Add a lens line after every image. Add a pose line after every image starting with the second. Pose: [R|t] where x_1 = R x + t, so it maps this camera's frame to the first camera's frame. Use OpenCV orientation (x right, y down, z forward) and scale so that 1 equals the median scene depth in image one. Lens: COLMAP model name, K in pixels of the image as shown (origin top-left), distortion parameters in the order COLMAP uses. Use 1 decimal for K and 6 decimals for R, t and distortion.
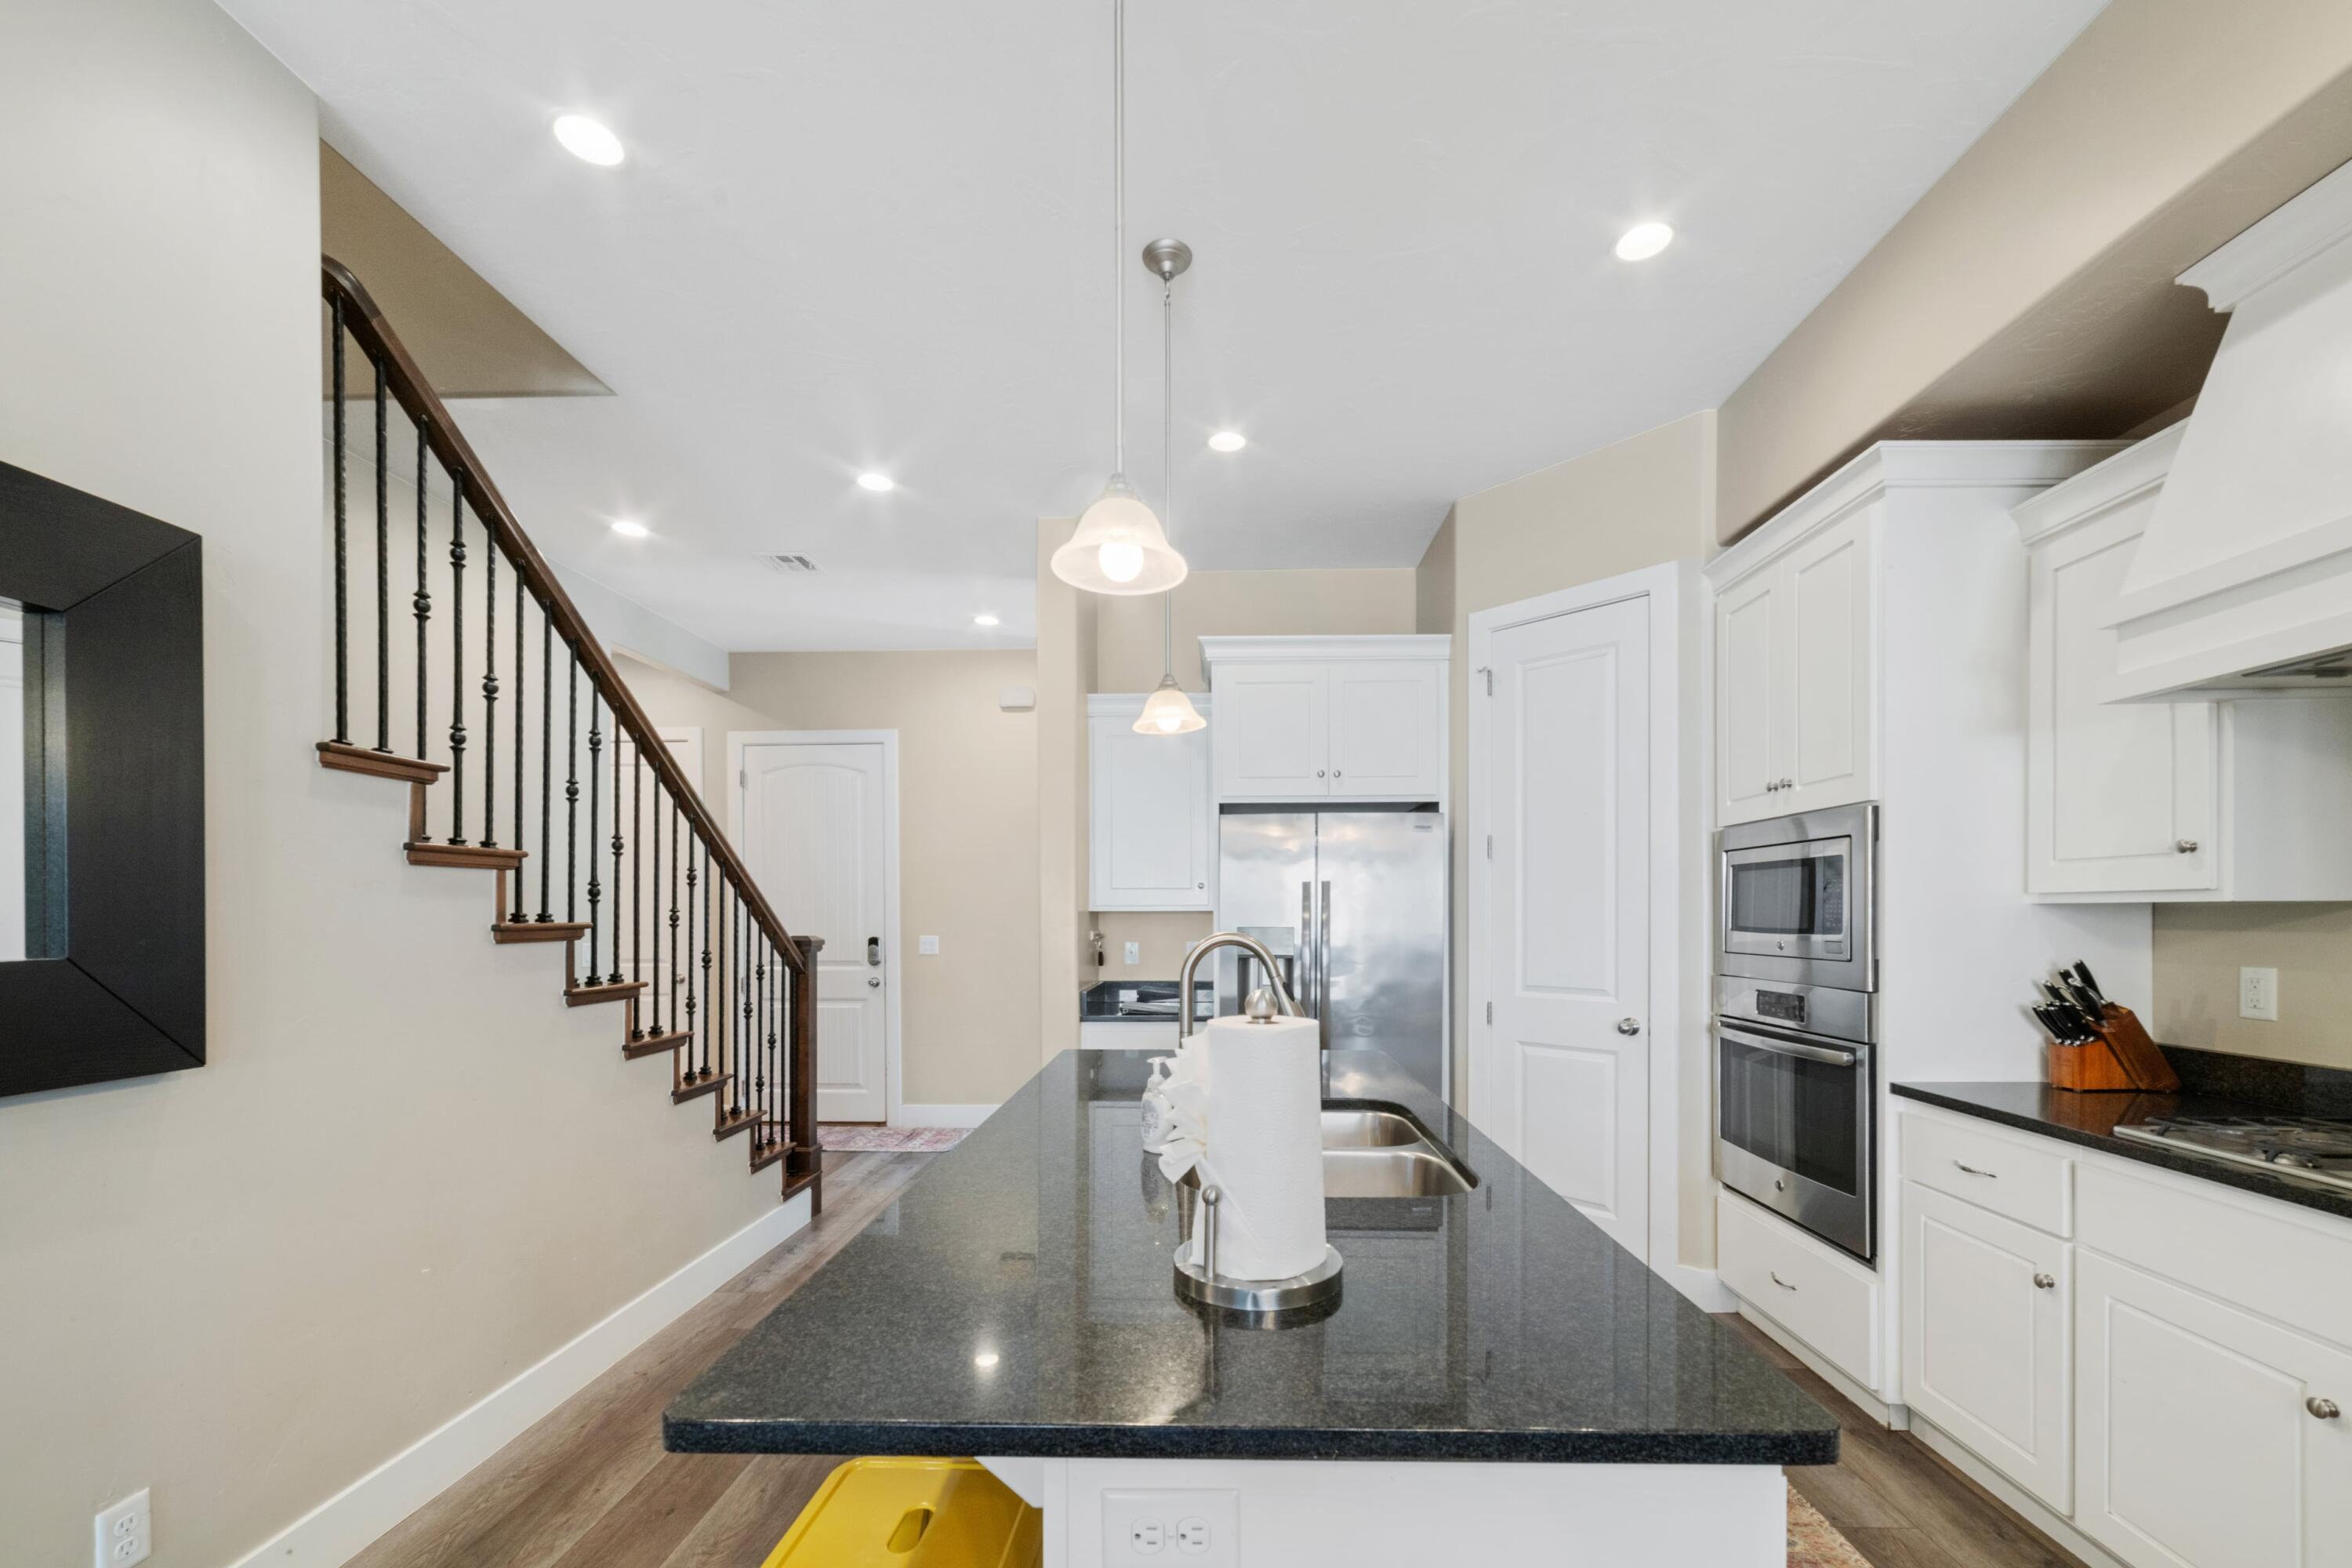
lens RADIAL K [[948.7, 0, 1200.6], [0, 948.7, 918.0], [0, 0, 1]] dist [0.003230, 0.000155]
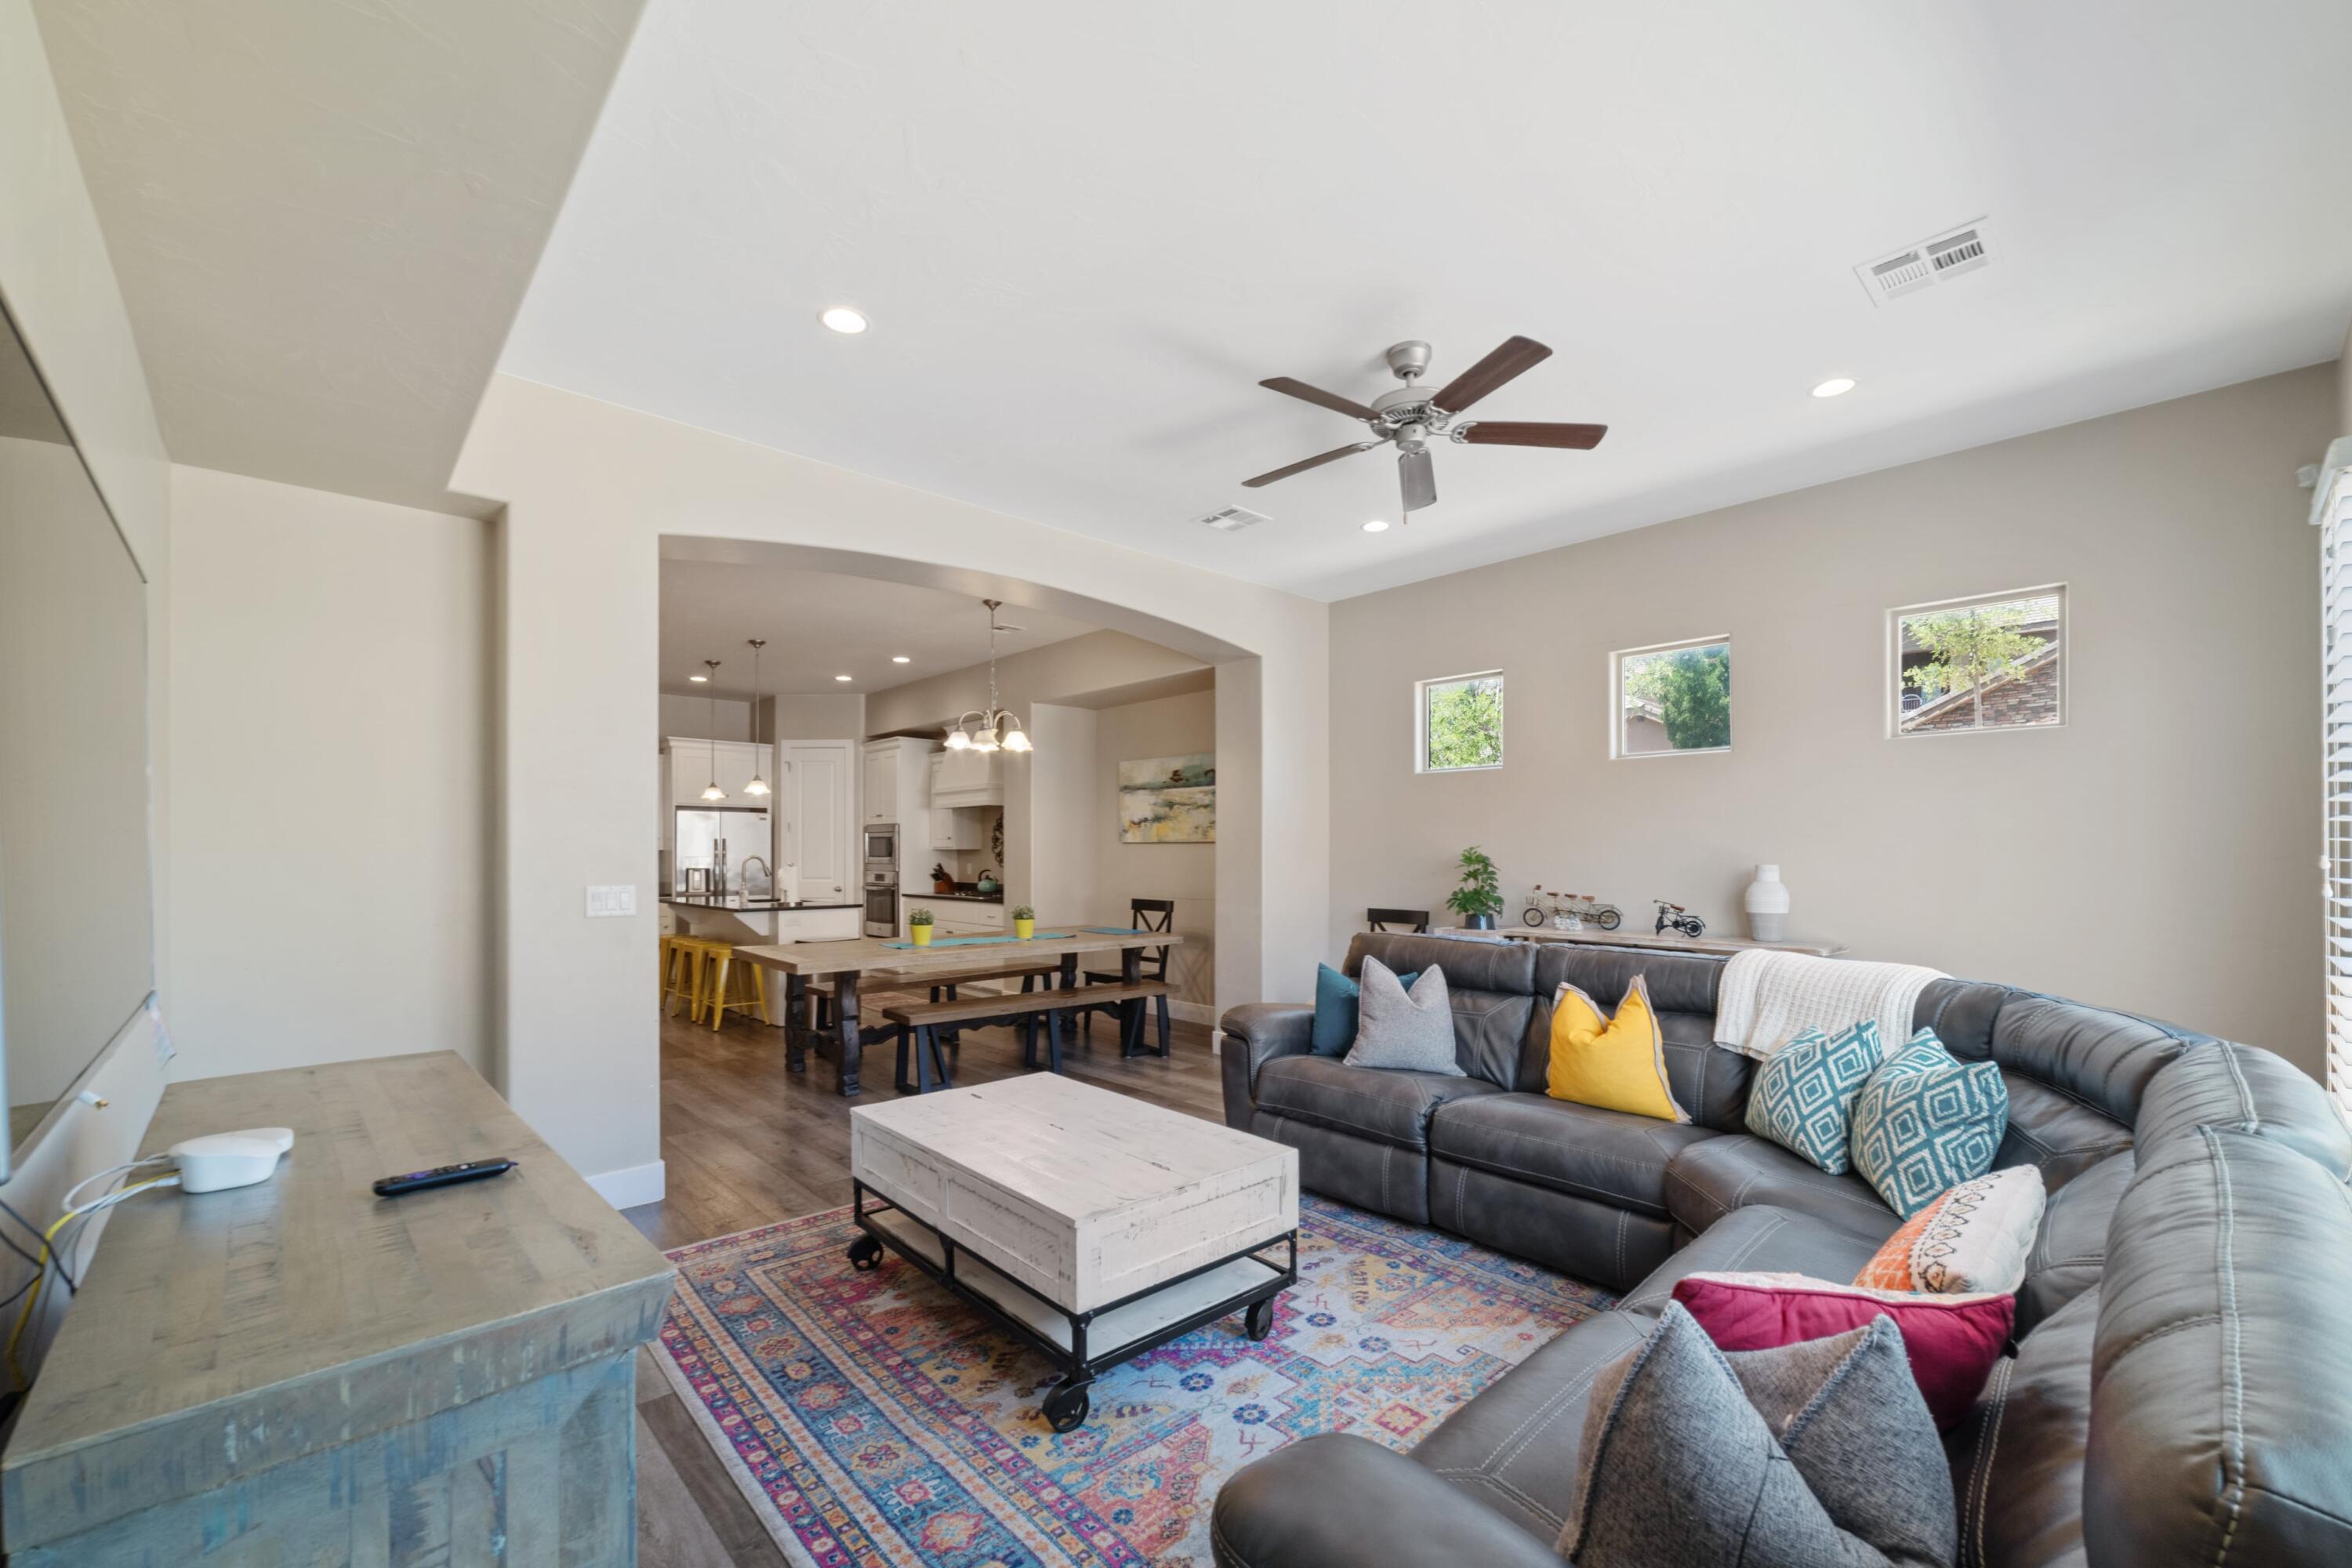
lens RADIAL K [[948.7, 0, 1157.2], [0, 948.7, 843.9], [0, 0, 1]] dist [0.003230, 0.000155]
pose [[0.726349, 0.010206, 0.687250, -1.255308], [-0.001495, 0.999911, -0.013269, 0.014829], [-0.687324, 0.008611, 0.726300, -2.677449]]
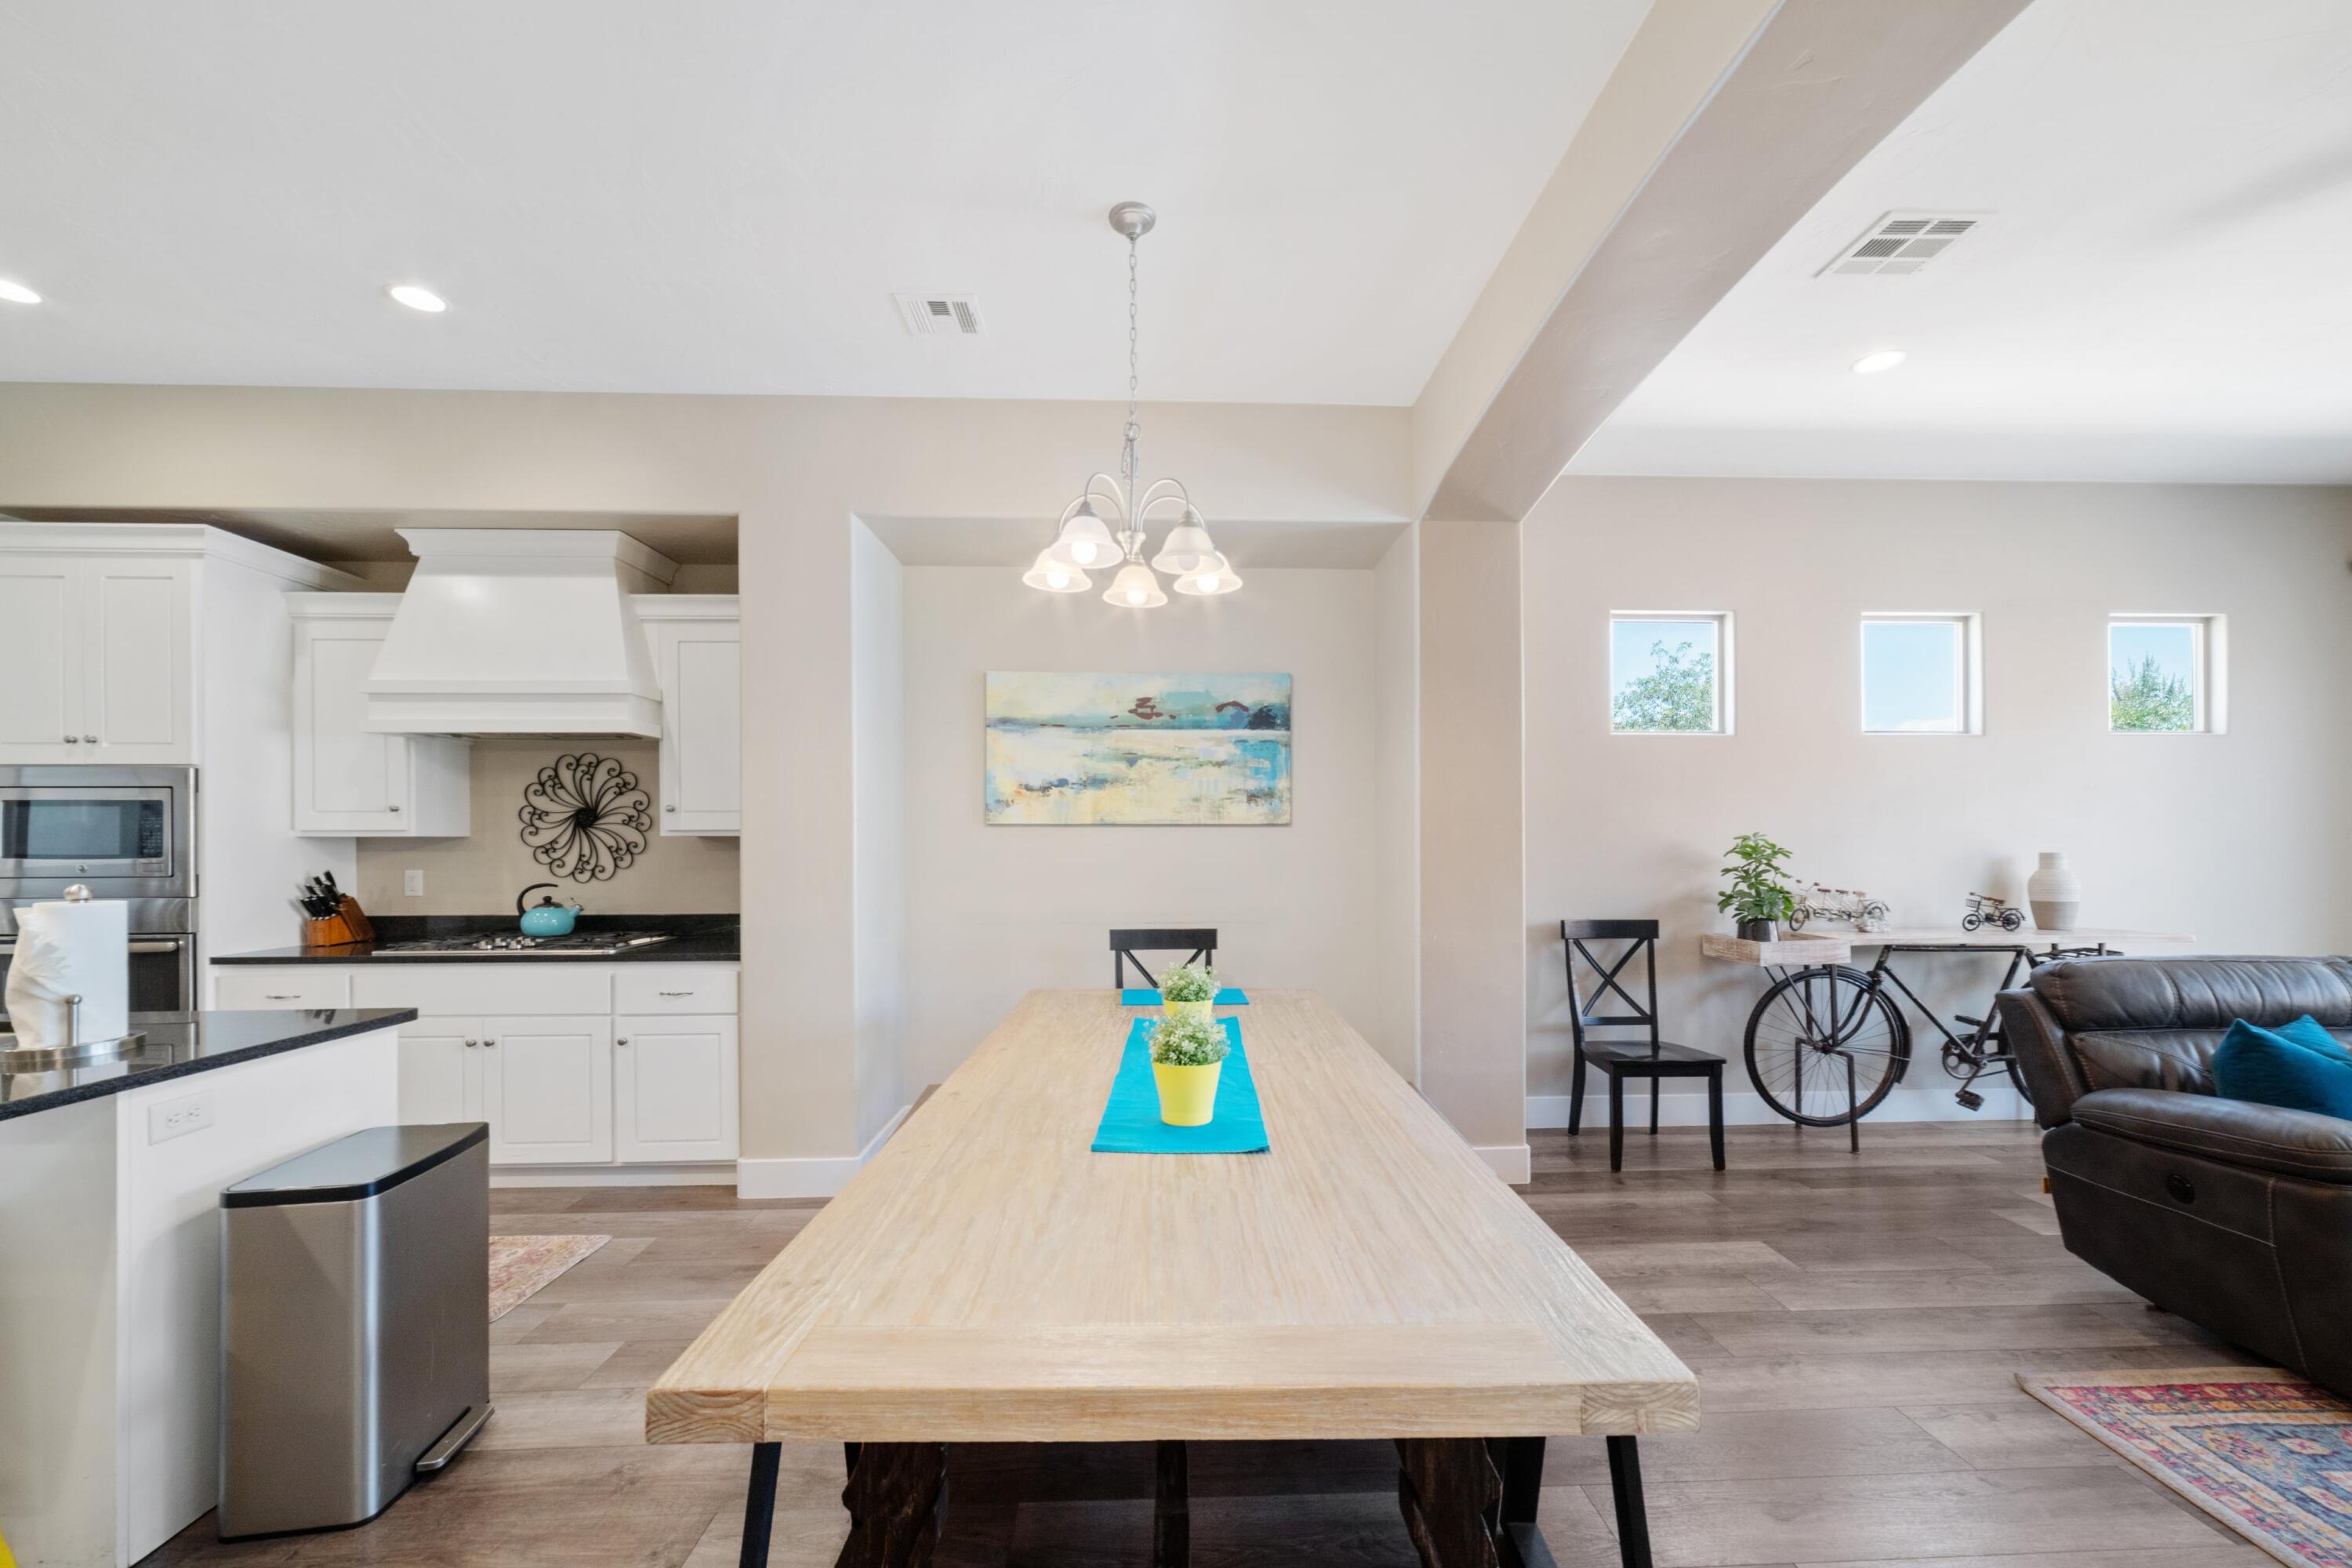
lens RADIAL K [[948.7, 0, 1197.2], [0, 948.7, 845.8], [0, 0, 1]] dist [0.003230, 0.000155]
pose [[-0.060416, -0.001722, 0.998172, -0.843121], [0.005045, 0.999985, 0.002031, 0.004904], [-0.998161, 0.005159, -0.060407, -0.441653]]
